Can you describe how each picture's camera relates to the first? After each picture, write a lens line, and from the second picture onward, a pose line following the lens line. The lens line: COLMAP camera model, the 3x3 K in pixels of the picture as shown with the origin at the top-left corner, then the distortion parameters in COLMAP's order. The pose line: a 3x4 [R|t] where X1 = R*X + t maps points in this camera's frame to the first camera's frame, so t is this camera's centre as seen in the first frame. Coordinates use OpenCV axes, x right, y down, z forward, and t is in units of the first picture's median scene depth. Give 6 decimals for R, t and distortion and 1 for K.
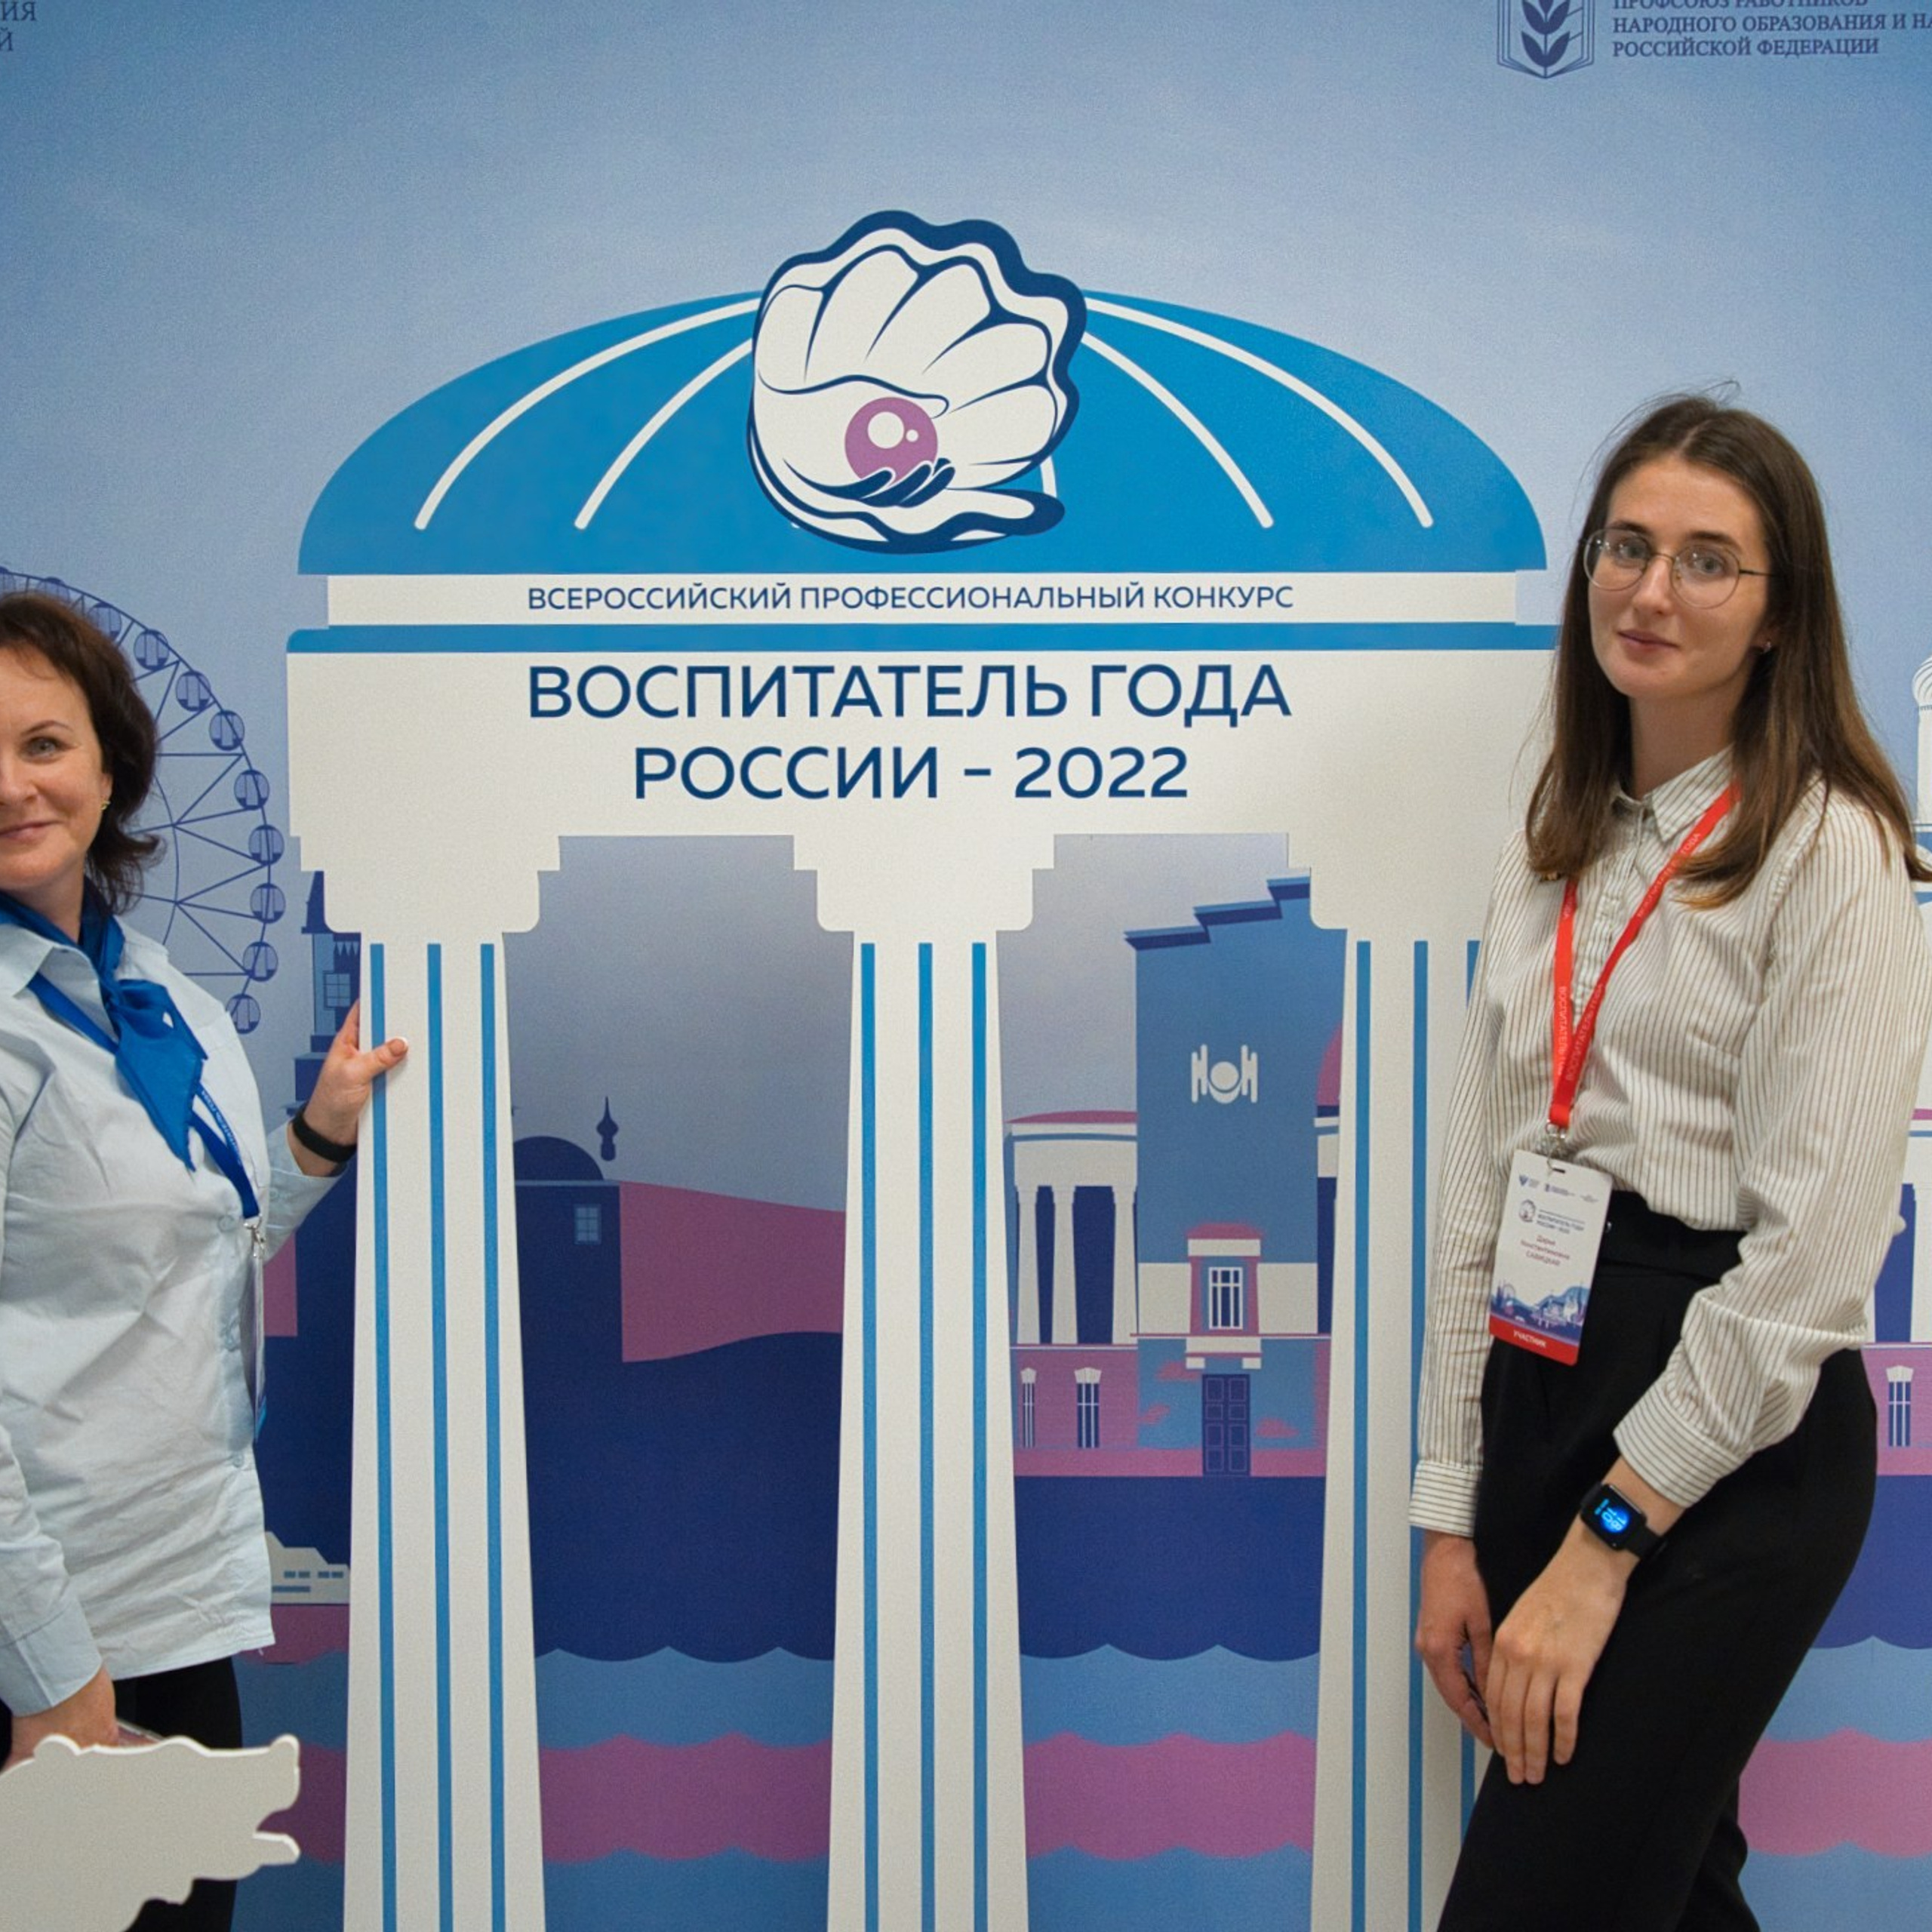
lens RADIAL K [[3138.4, 0, 958.6], [0, 3138.4, 995.8], [0, 0, 1]] dist [0.023976, -0.049493]
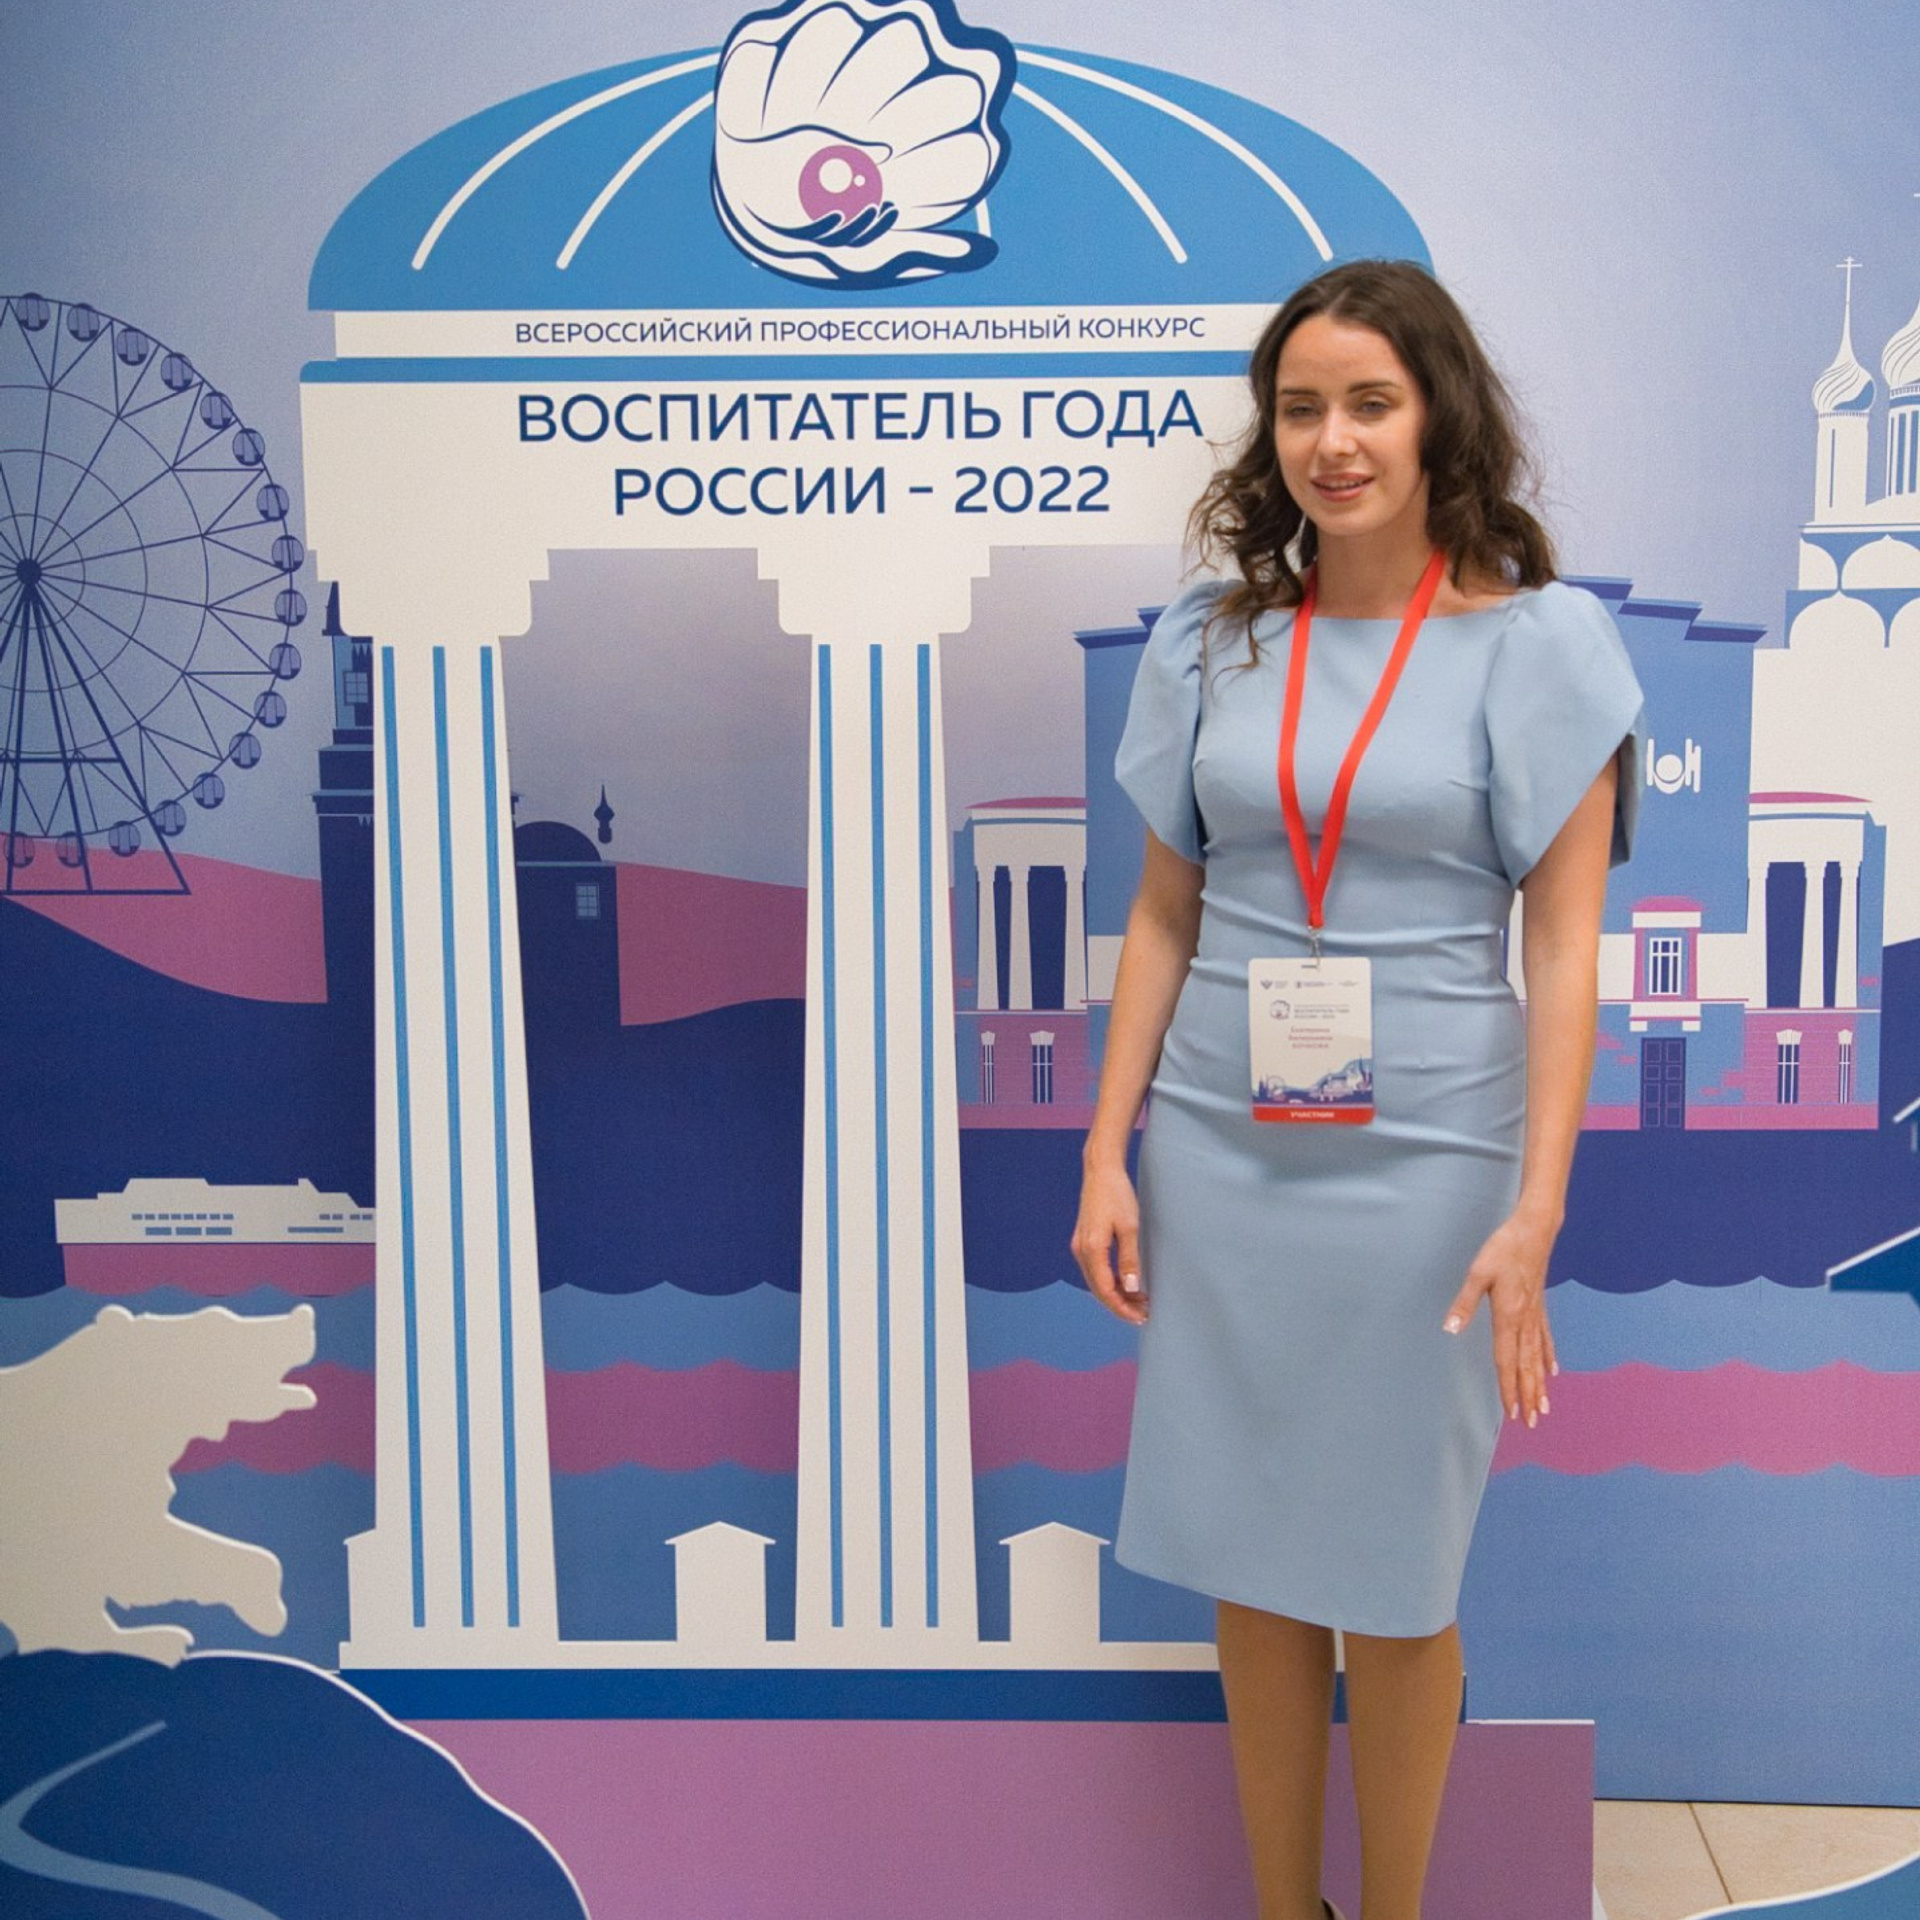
lens RADIAL K [[3406.6, 0, 948.6], [0, 3406.6, 1013.7], [0, 0, 1]] dist [0.113514, 0.006166]
pose [[0.999548, -0.000744, -0.030057, 0.052272], [0.003544, 0.995640, 0.093207, 0.001021], [0.029857, -0.093272, 0.995193, -0.225492]]
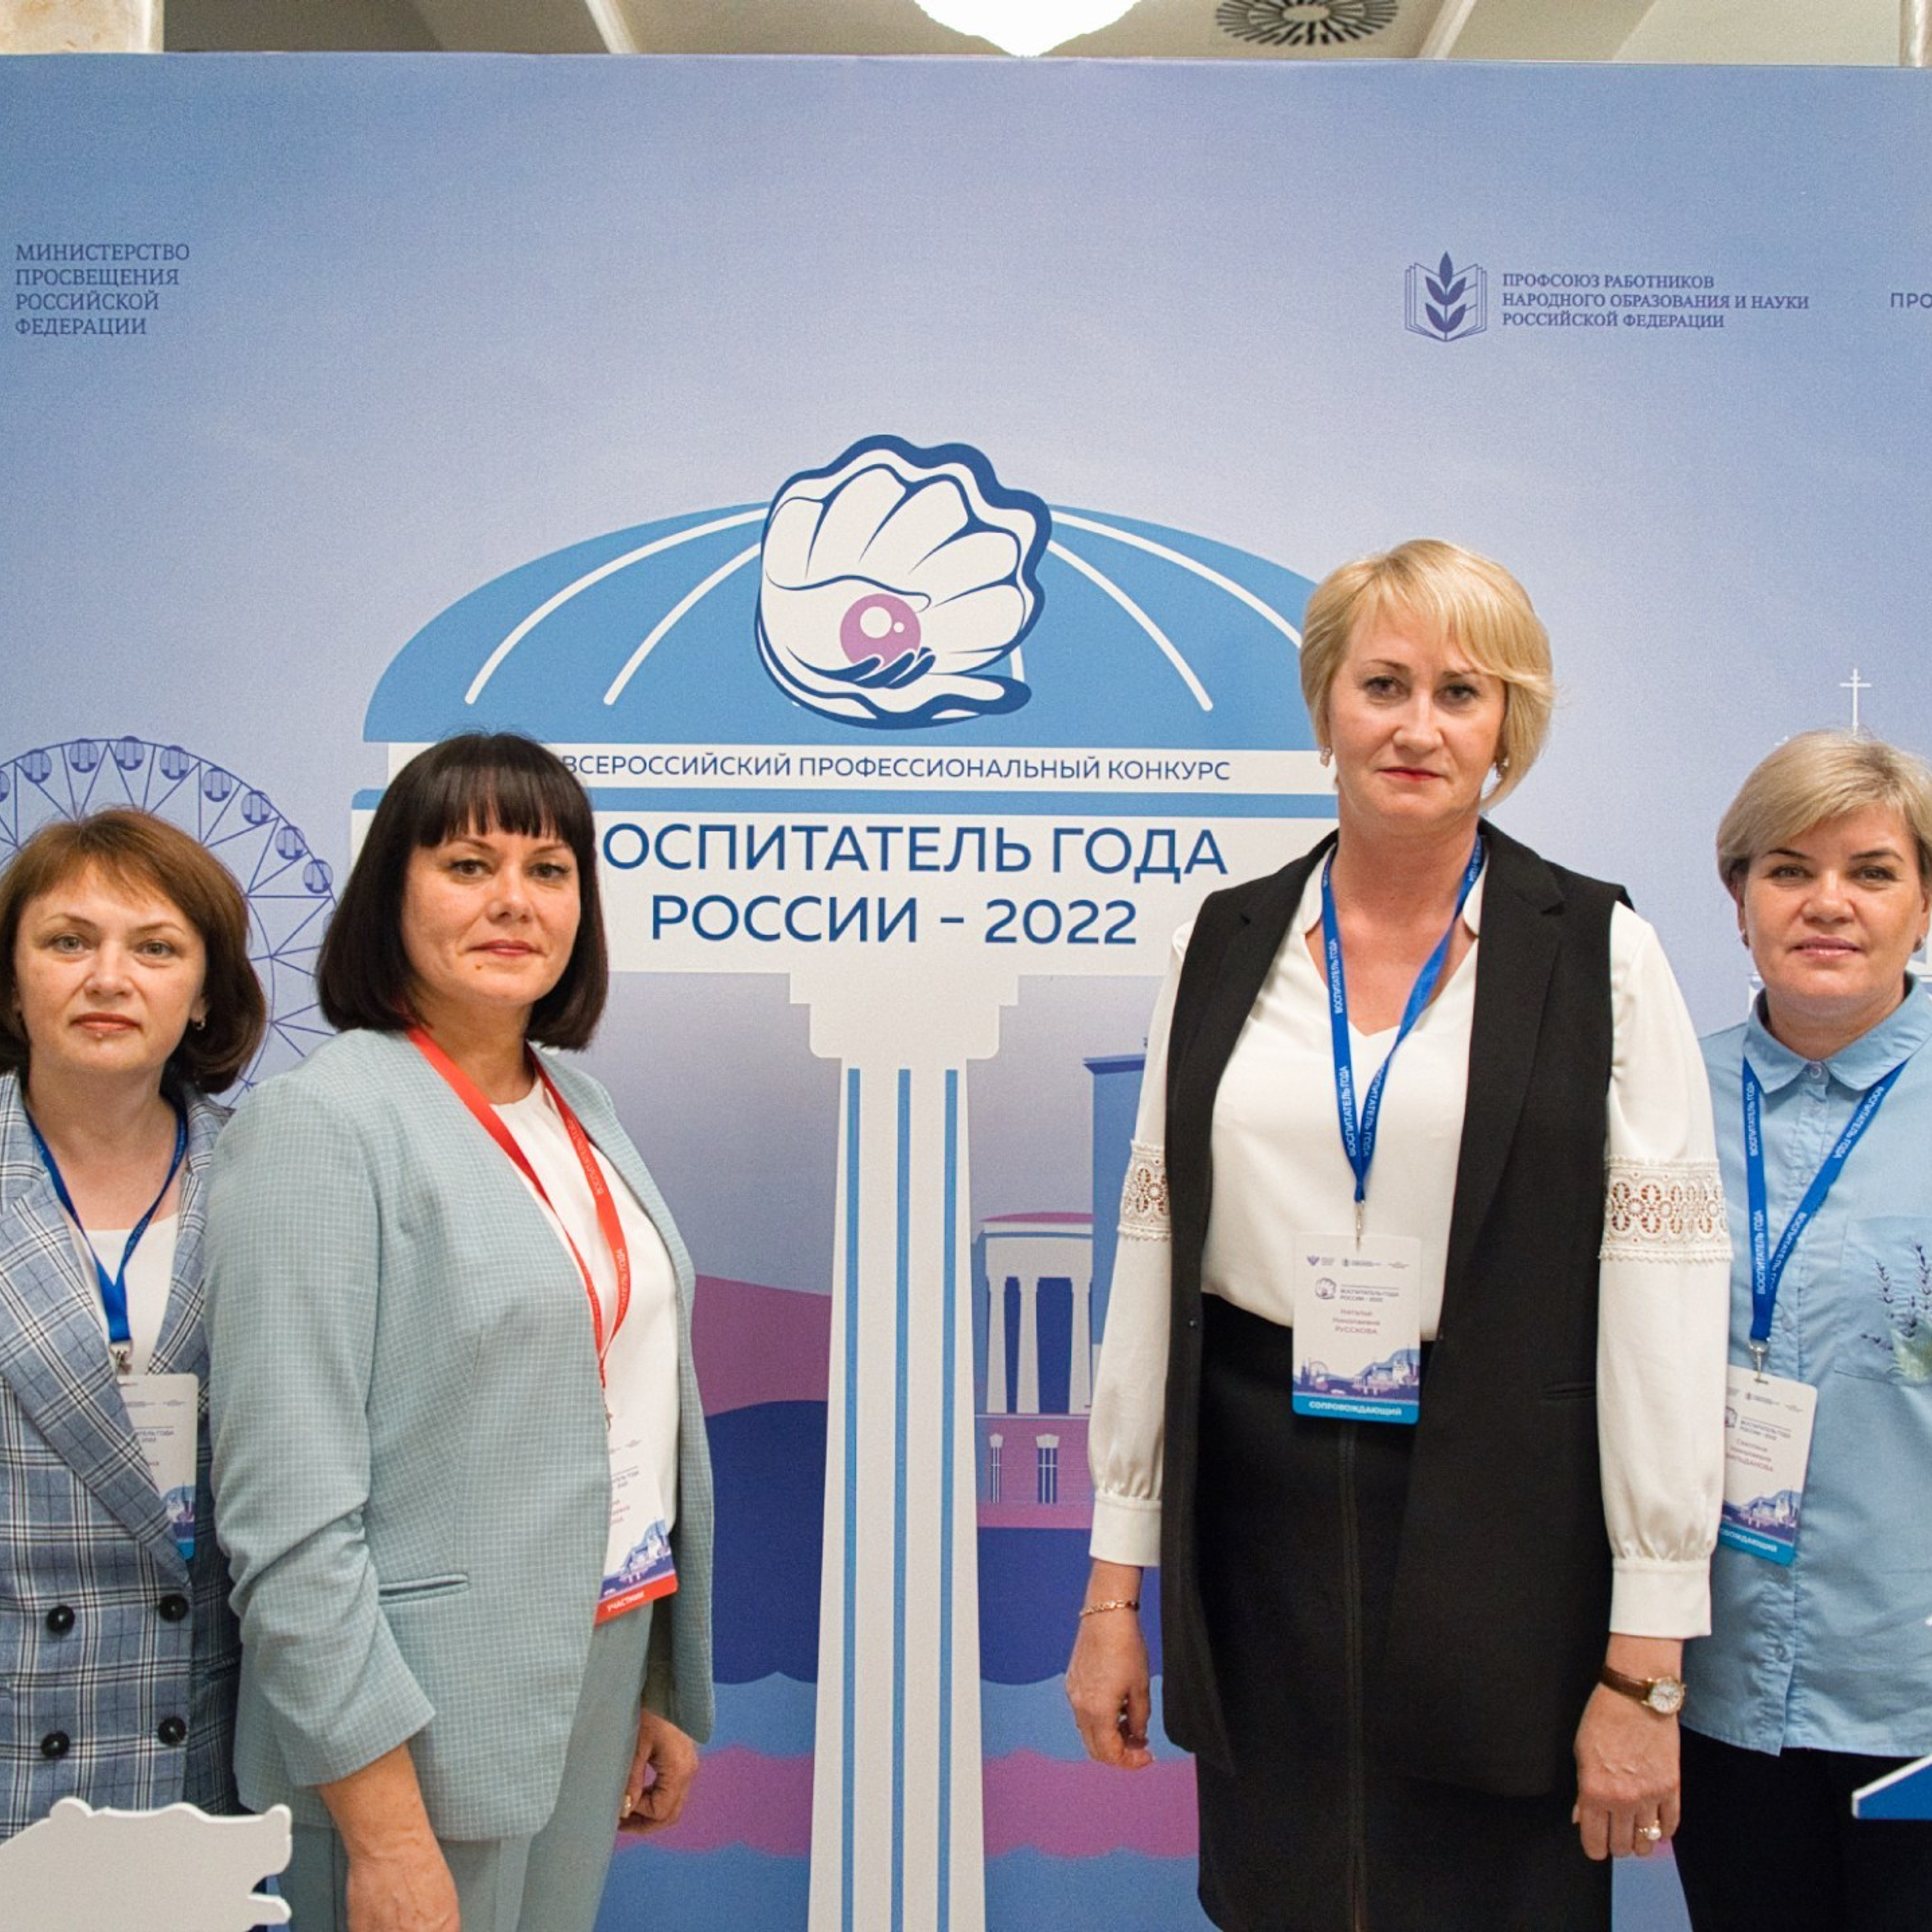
lens RADIAL K [[2420.3, 0, 966.9], [0, 2420.3, 966.6], [0, 0, 1]] dist [-0.084167, 0.086373]
pose [[0.999917, 0.012286, -0.003948, 0.015084], [-0.012465, 0.998731, -0.048802, -0.011628], [0.003344, 0.048847, 0.998801, 0.123770]]
